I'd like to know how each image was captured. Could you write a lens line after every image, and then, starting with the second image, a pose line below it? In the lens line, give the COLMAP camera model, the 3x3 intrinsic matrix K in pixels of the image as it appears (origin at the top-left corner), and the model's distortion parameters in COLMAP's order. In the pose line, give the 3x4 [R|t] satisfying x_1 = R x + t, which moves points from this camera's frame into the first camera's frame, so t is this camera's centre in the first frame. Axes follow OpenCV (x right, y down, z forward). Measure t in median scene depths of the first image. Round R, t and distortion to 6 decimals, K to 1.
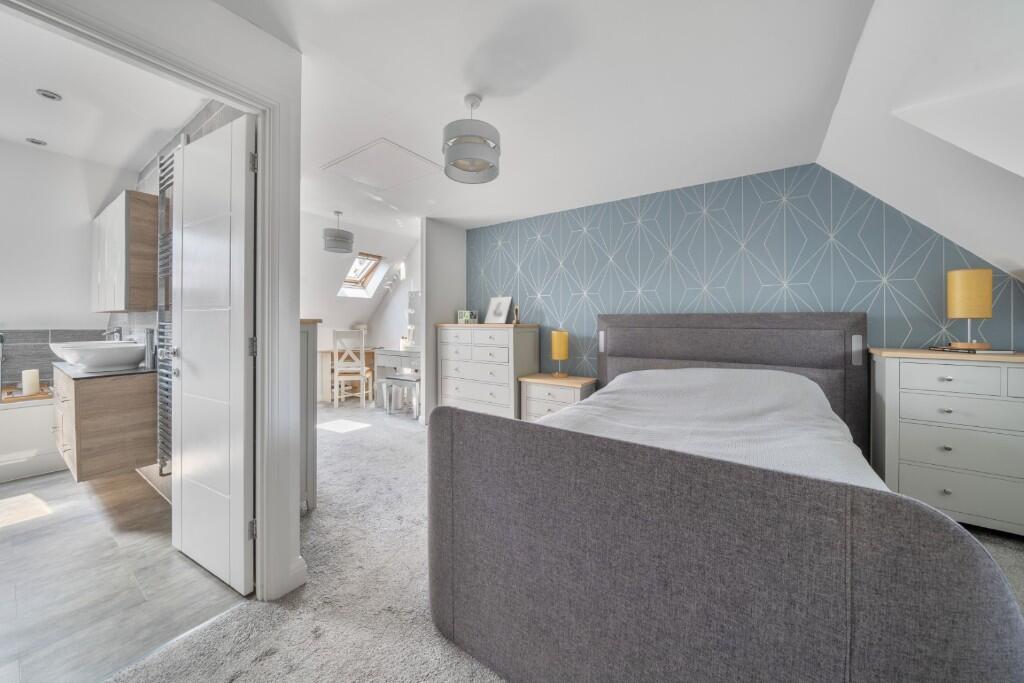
lens RADIAL K [[352.0, 0, 514.4], [0, 352.0, 319.8], [0, 0, 1]] dist [-0.000511, 0.000007]
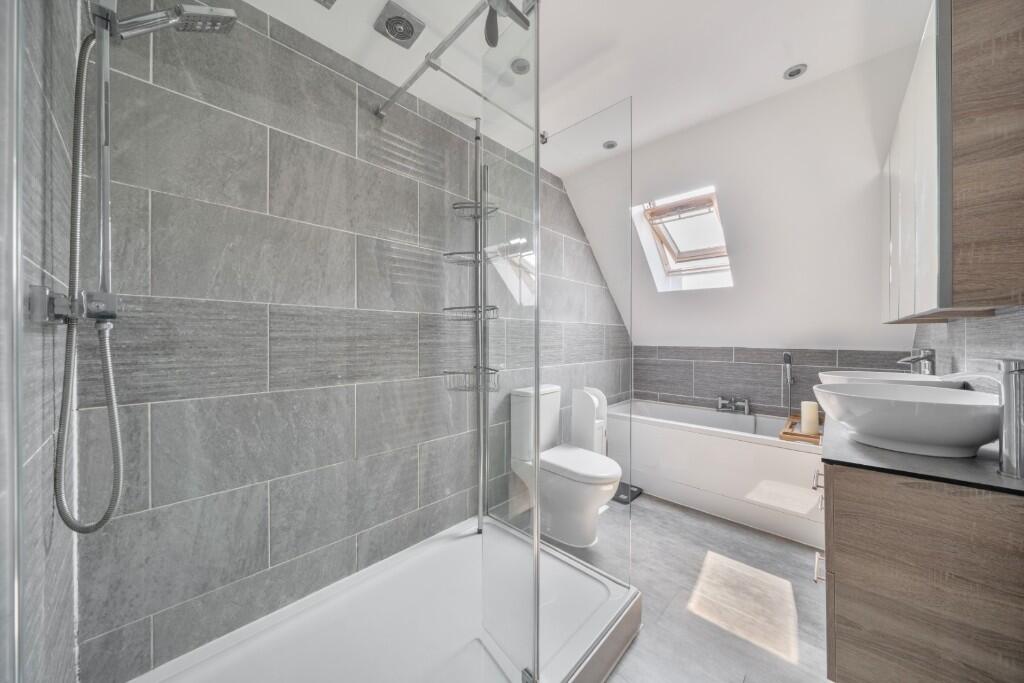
lens RADIAL K [[345.7, 0, 485.7], [0, 345.7, 340.6], [0, 0, 1]] dist [-0.001809, -0.000138]
pose [[-0.191857, 0.003289, -0.981417, -0.446714], [0.007155, 0.999972, 0.001952, 0.001039], [0.981397, -0.006647, -0.191875, 0.407229]]
